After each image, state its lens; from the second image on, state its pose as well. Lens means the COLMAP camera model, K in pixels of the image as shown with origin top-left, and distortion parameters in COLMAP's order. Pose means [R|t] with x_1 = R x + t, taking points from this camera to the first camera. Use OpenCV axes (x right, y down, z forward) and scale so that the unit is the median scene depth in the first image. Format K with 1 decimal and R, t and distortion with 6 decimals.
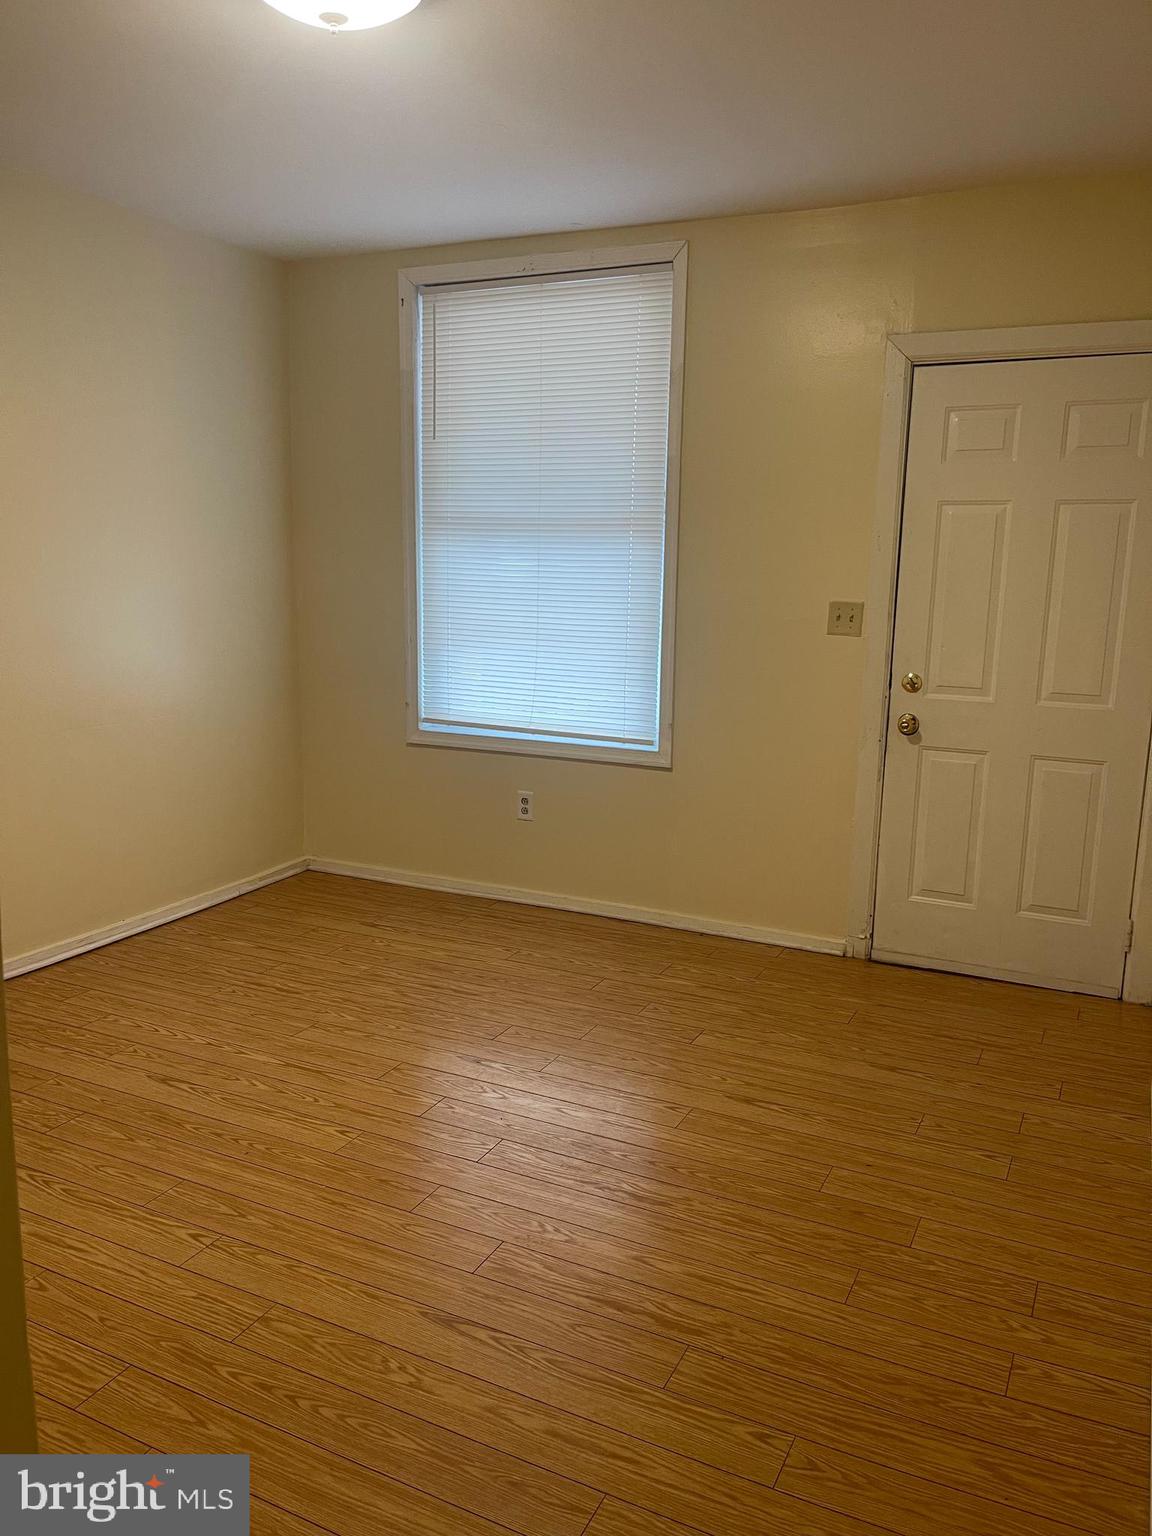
lens RADIAL K [[1176.6, 0, 573.7], [0, 1176.6, 783.3], [0, 0, 1]] dist [0.054733, -0.063994]
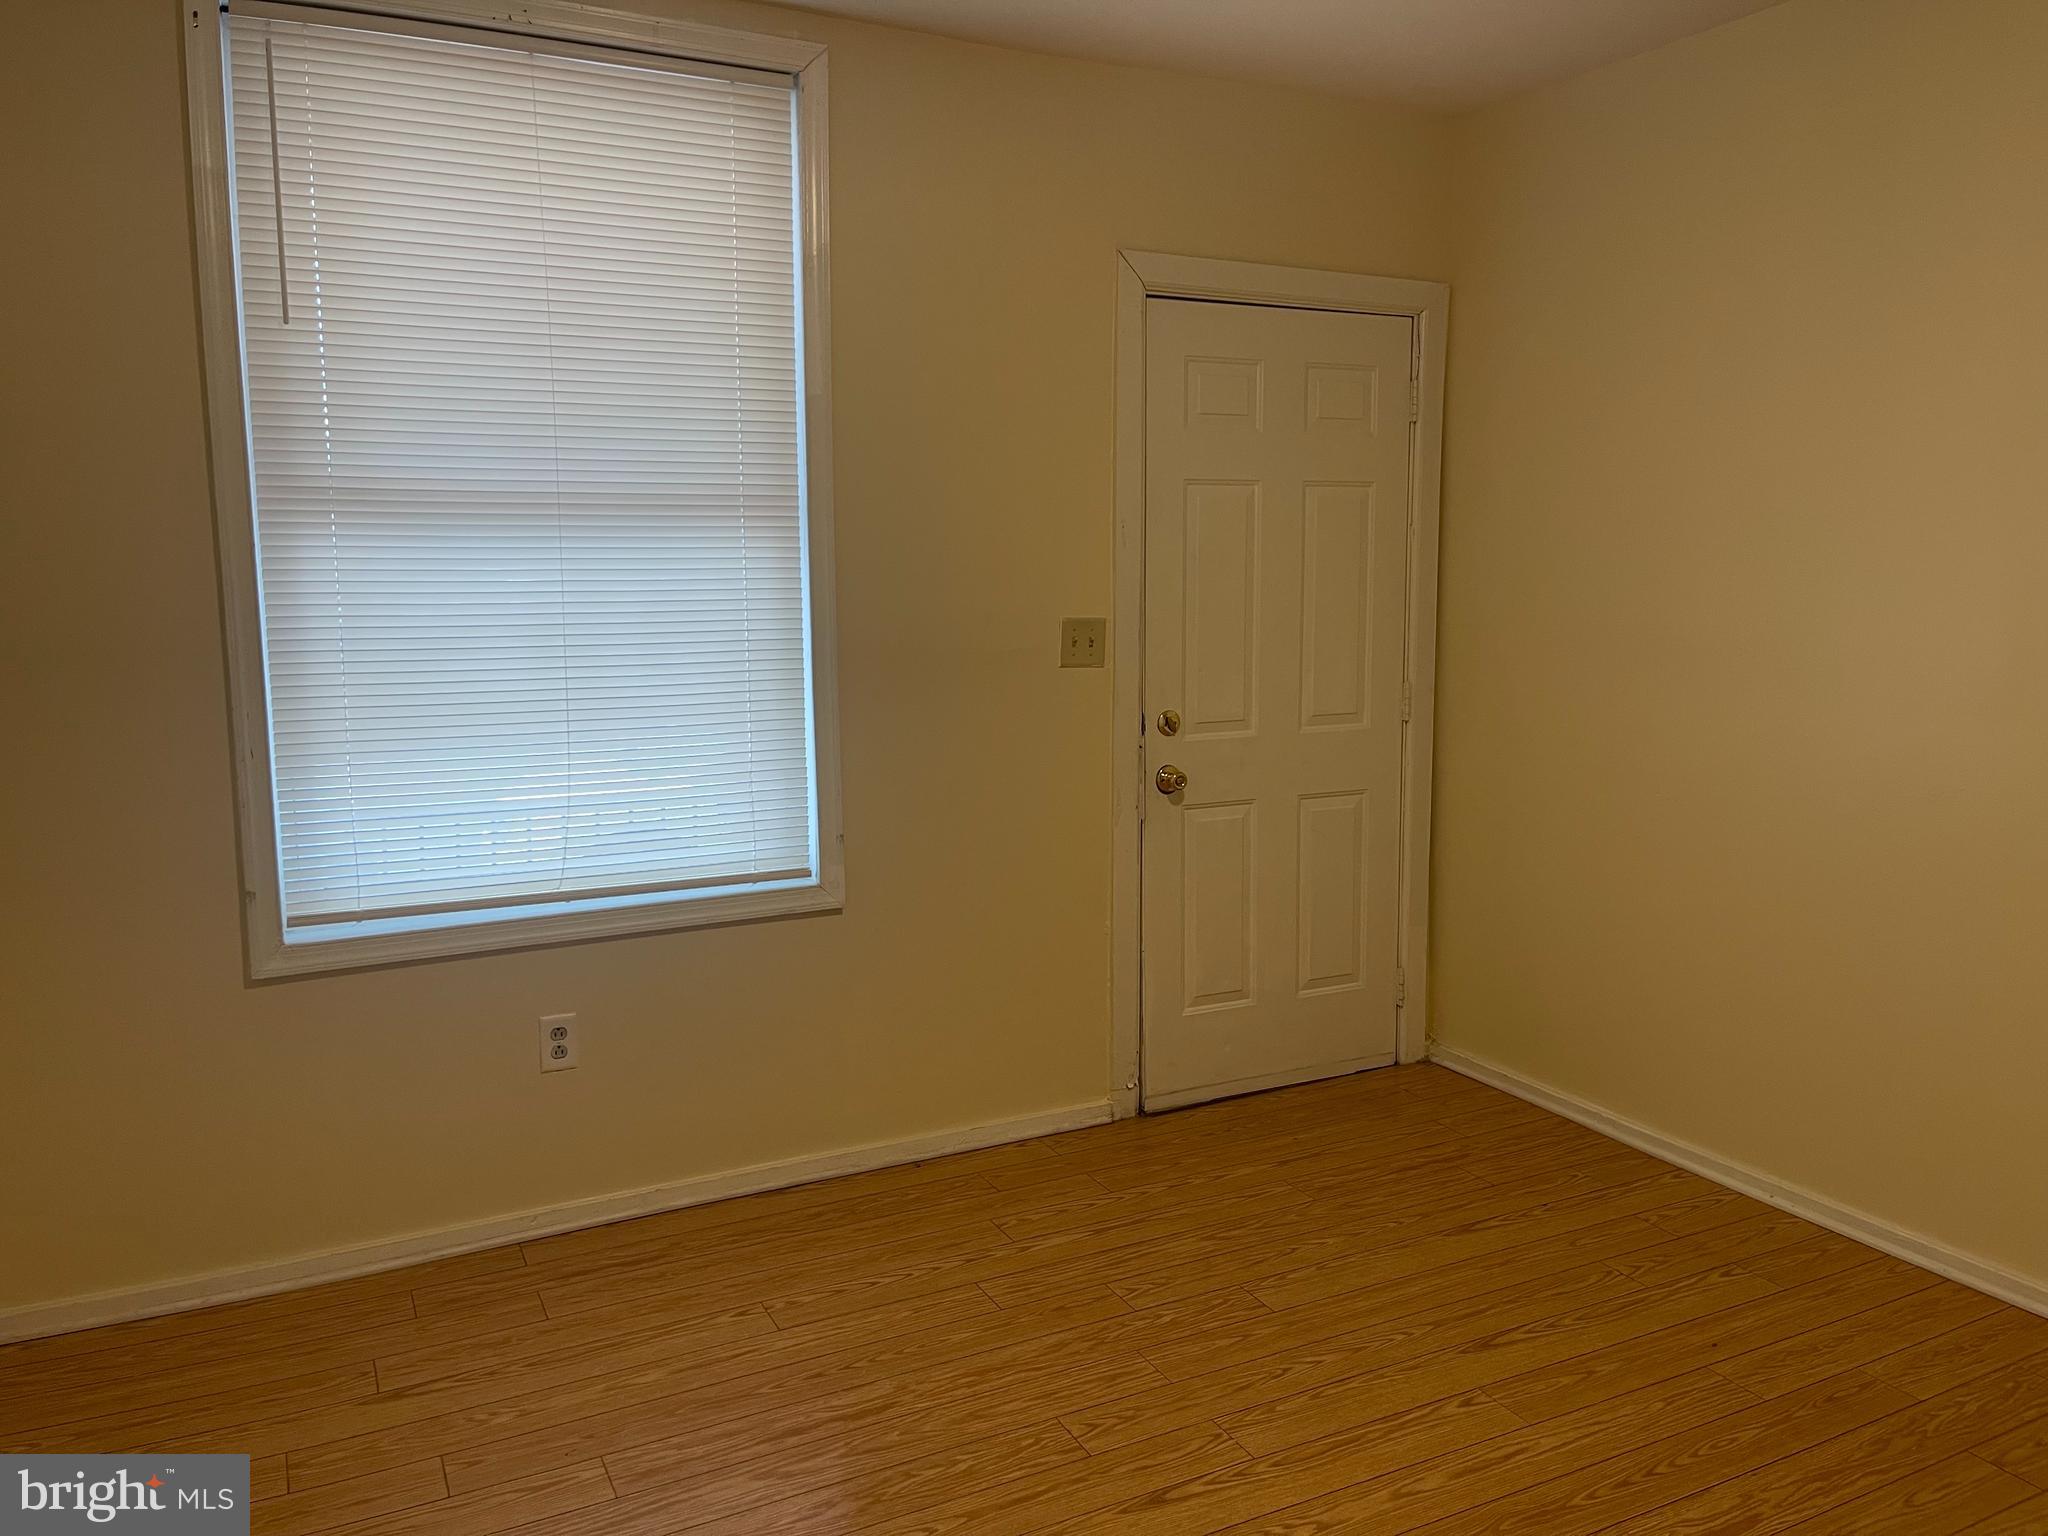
lens RADIAL K [[1568.7, 0, 1019.2], [0, 1568.7, 750.1], [0, 0, 1]] dist [0.054733, -0.063994]
pose [[0.590757, -0.120904, 0.797739, -0.540027], [0.168235, 0.985436, 0.024765, -0.106245], [-0.789115, 0.119578, 0.602494, 0.479550]]
